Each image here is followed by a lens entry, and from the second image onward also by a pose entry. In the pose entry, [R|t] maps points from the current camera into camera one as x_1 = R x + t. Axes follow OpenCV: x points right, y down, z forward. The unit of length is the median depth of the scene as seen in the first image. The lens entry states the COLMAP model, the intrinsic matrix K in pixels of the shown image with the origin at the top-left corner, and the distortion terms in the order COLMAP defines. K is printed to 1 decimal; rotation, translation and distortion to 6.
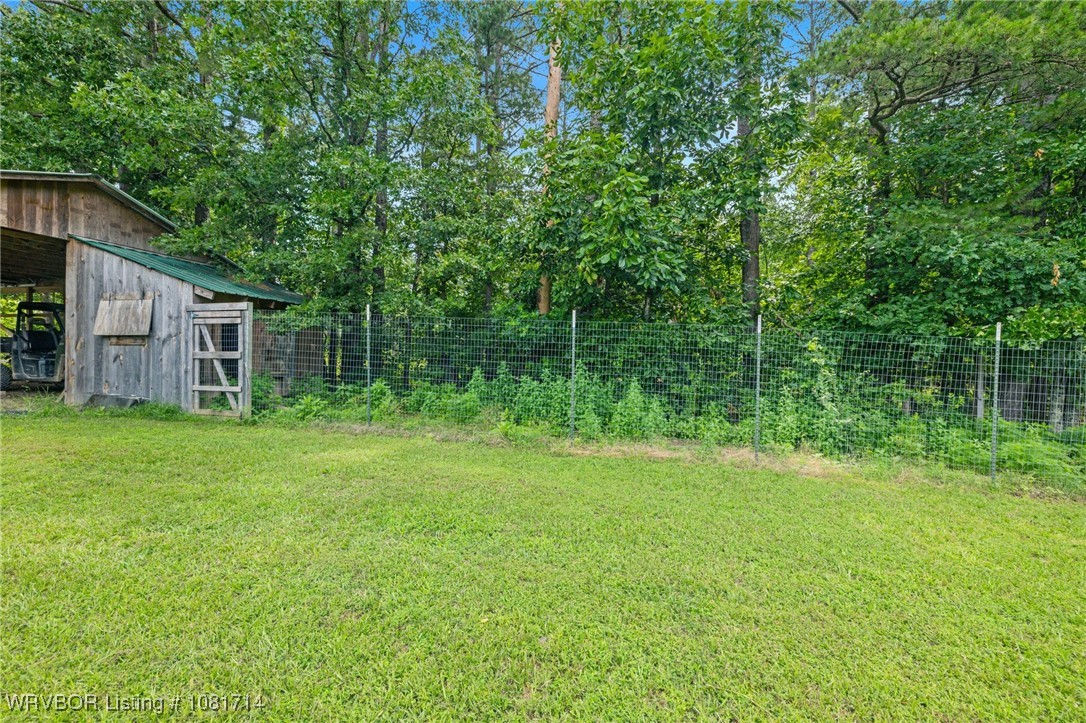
lens RADIAL K [[462.0, 0, 542.8], [0, 462.0, 366.6], [0, 0, 1]] dist [0.000007, 0.000064]
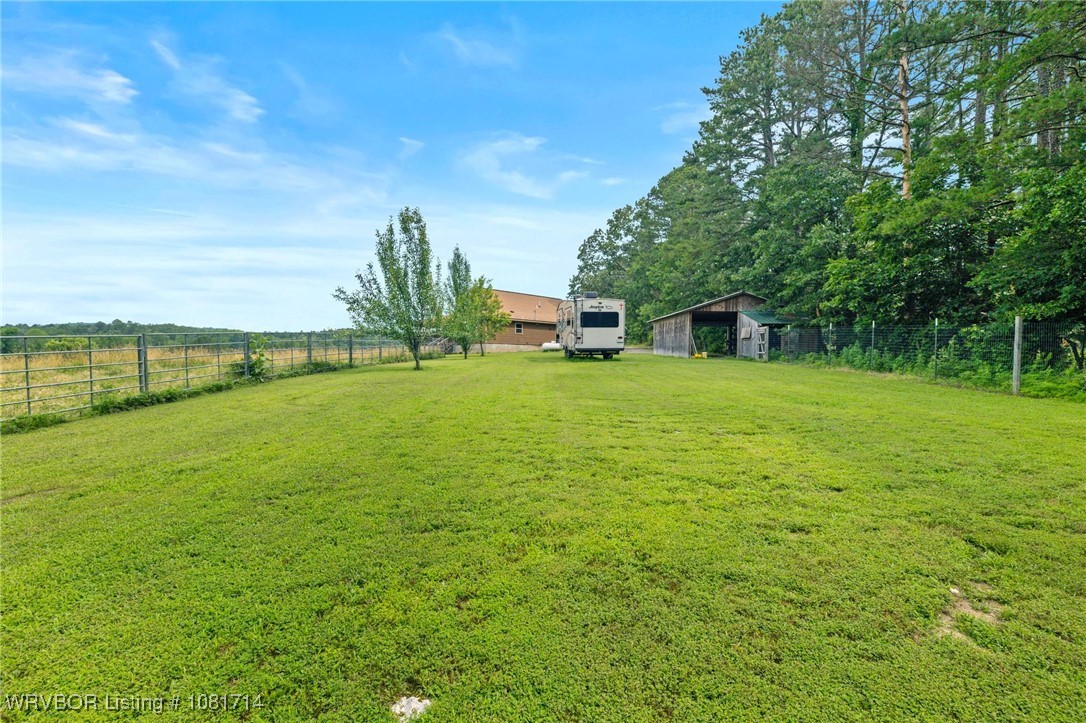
lens RADIAL K [[462.0, 0, 542.7], [0, 462.0, 360.3], [0, 0, 1]] dist [0.000007, 0.000064]
pose [[0.198006, -0.000681, -0.980201, 2.219217], [0.001864, 0.999998, -0.000318, 0.100581], [0.980199, -0.001764, 0.198007, -1.201501]]
